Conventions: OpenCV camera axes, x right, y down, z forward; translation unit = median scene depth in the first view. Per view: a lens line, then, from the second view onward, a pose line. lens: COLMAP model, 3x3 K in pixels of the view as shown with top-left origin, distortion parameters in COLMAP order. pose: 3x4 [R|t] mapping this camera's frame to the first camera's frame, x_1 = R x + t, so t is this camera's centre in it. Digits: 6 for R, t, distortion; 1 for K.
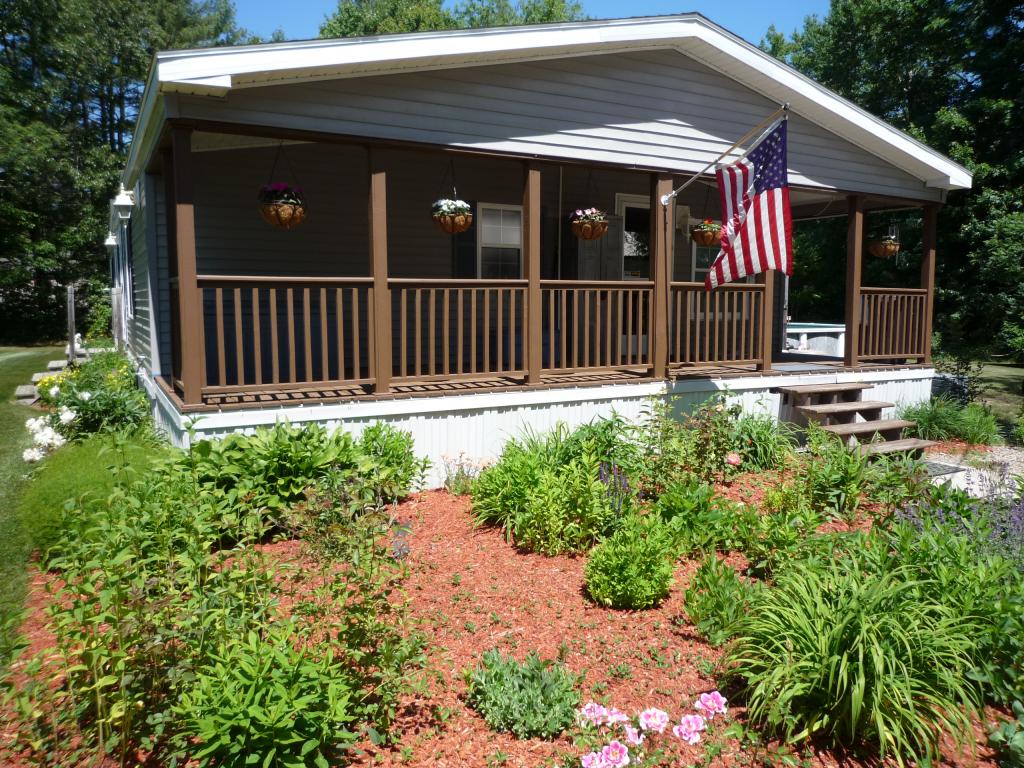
lens RADIAL K [[767.3, 0, 520.0], [0, 767.3, 380.2], [0, 0, 1]] dist [-0.019679, -0.005508]
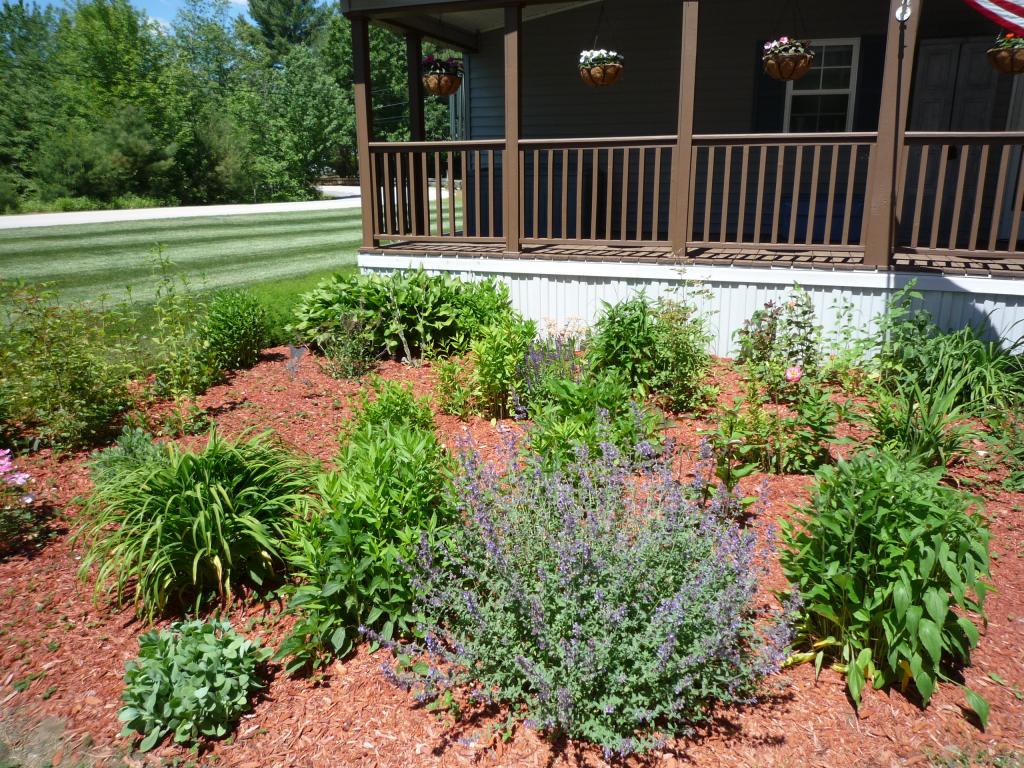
lens RADIAL K [[753.8, 0, 538.7], [0, 753.8, 383.8], [0, 0, 1]] dist [-0.002791, -0.070157]
pose [[0.652211, 0.208008, -0.728940, 0.589153], [-0.065582, 0.973493, 0.219114, -0.033553], [0.755195, -0.095103, 0.648564, 0.300554]]
